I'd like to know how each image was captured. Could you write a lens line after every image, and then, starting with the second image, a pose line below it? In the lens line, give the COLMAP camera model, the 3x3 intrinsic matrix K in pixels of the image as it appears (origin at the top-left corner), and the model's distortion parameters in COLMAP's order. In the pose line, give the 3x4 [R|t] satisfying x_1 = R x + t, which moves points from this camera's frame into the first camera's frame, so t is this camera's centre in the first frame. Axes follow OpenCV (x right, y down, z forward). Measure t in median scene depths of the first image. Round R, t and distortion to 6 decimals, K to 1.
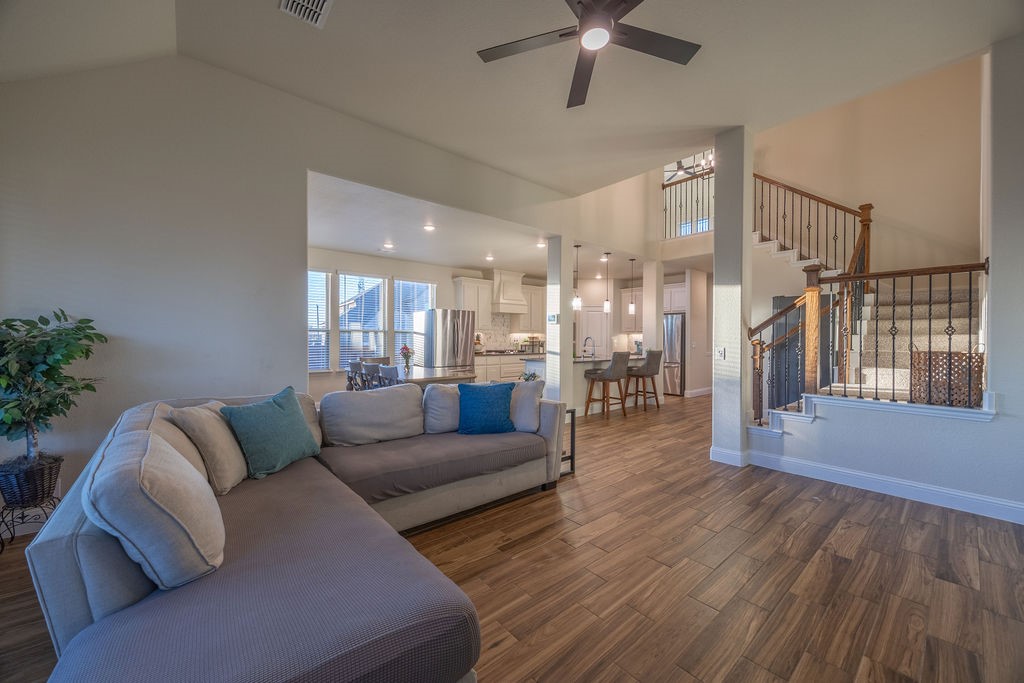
lens RADIAL K [[389.0, 0, 516.2], [0, 389.0, 340.3], [0, 0, 1]] dist [-0.002384, -0.000133]
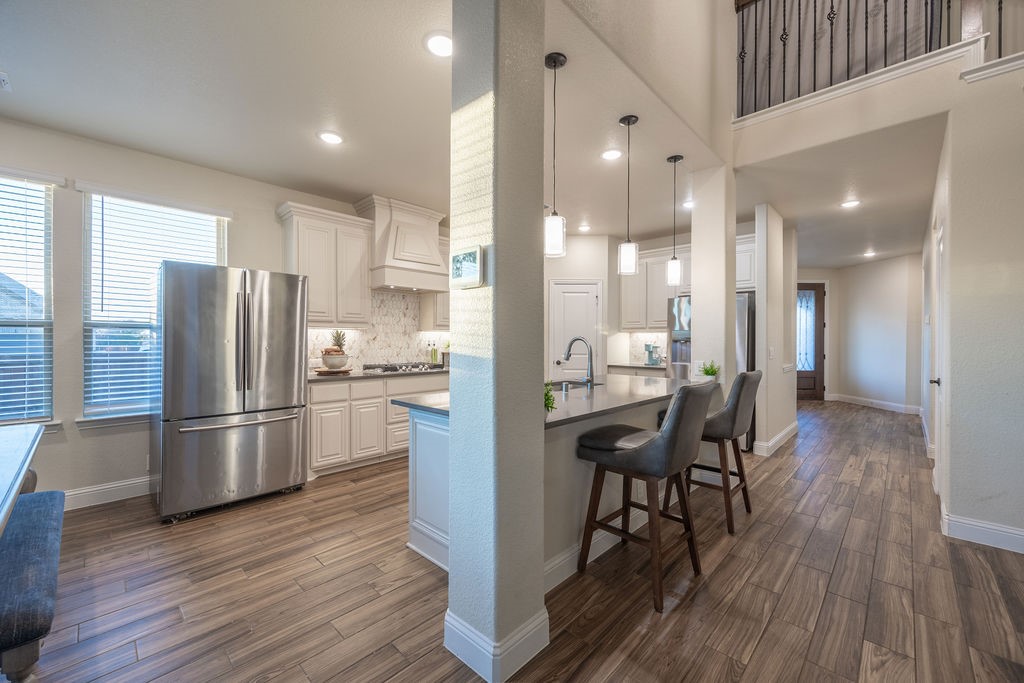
lens RADIAL K [[403.9, 0, 515.7], [0, 403.9, 341.0], [0, 0, 1]] dist [0.003164, 0.000015]
pose [[0.995368, -0.002708, 0.096096, 0.193032], [0.002917, 0.999994, -0.002032, -0.008898], [-0.096090, 0.002302, 0.995370, 1.402979]]
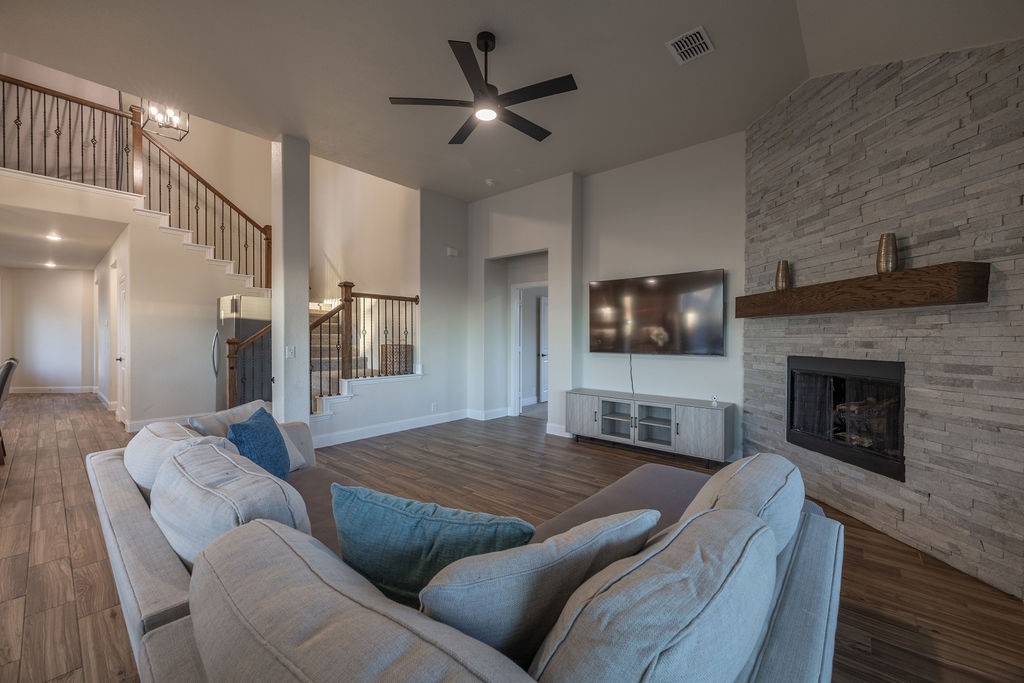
lens RADIAL K [[403.9, 0, 515.7], [0, 403.9, 341.0], [0, 0, 1]] dist [0.003164, 0.000015]
pose [[-0.150801, -0.014301, 0.988461, -0.824510], [0.002398, 0.999887, 0.014832, -0.013310], [-0.988561, 0.004607, -0.150750, 0.764569]]
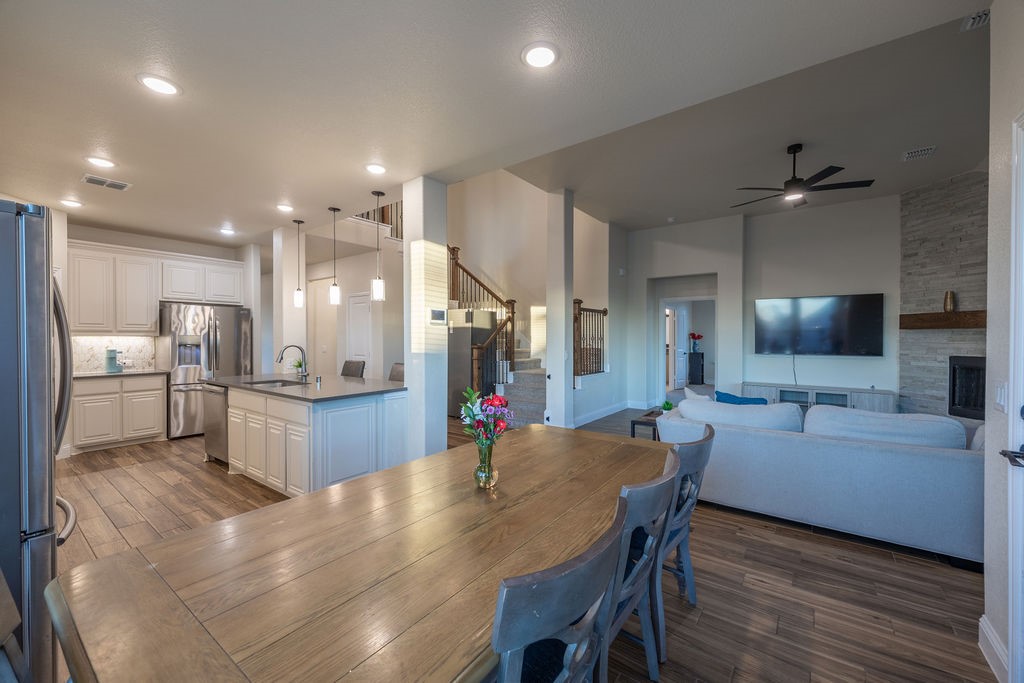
lens RADIAL K [[403.9, 0, 515.7], [0, 403.9, 341.0], [0, 0, 1]] dist [0.003164, 0.000015]
pose [[-0.218559, -0.012718, 0.975741, -1.054222], [0.004395, 0.999892, 0.014017, -0.046619], [-0.975814, 0.007351, -0.218479, 1.968581]]
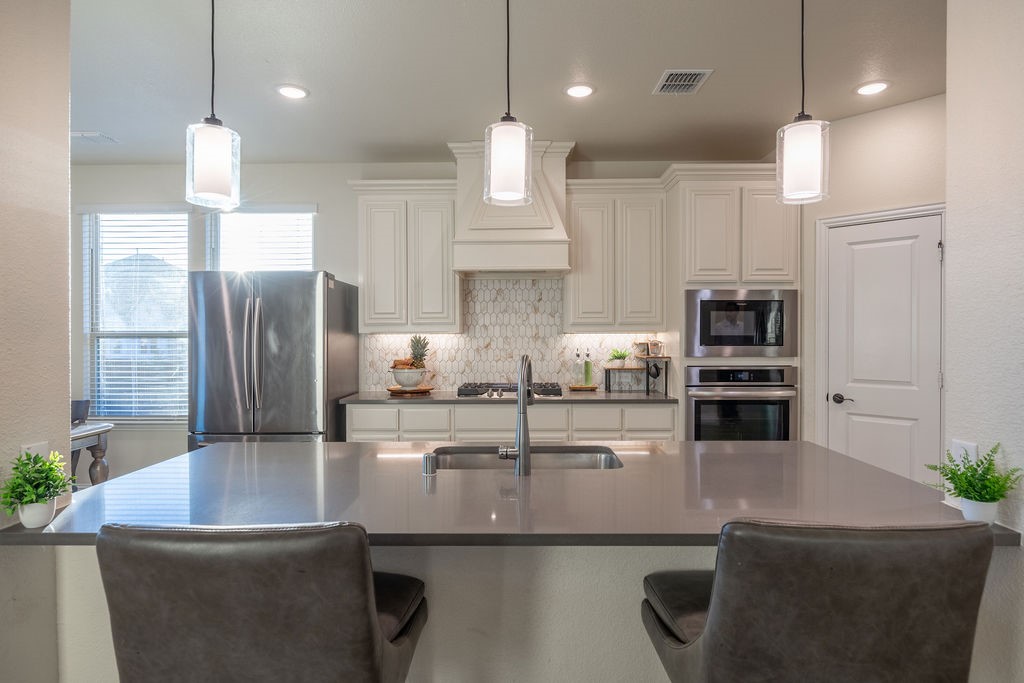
lens RADIAL K [[571.4, 0, 533.0], [0, 571.4, 339.0], [0, 0, 1]] dist [-0.001486, -0.000158]
pose [[0.745961, -0.002934, -0.665984, 0.924074], [0.002004, 0.999996, -0.002161, -0.038166], [0.665987, 0.000277, 0.745963, 1.942926]]
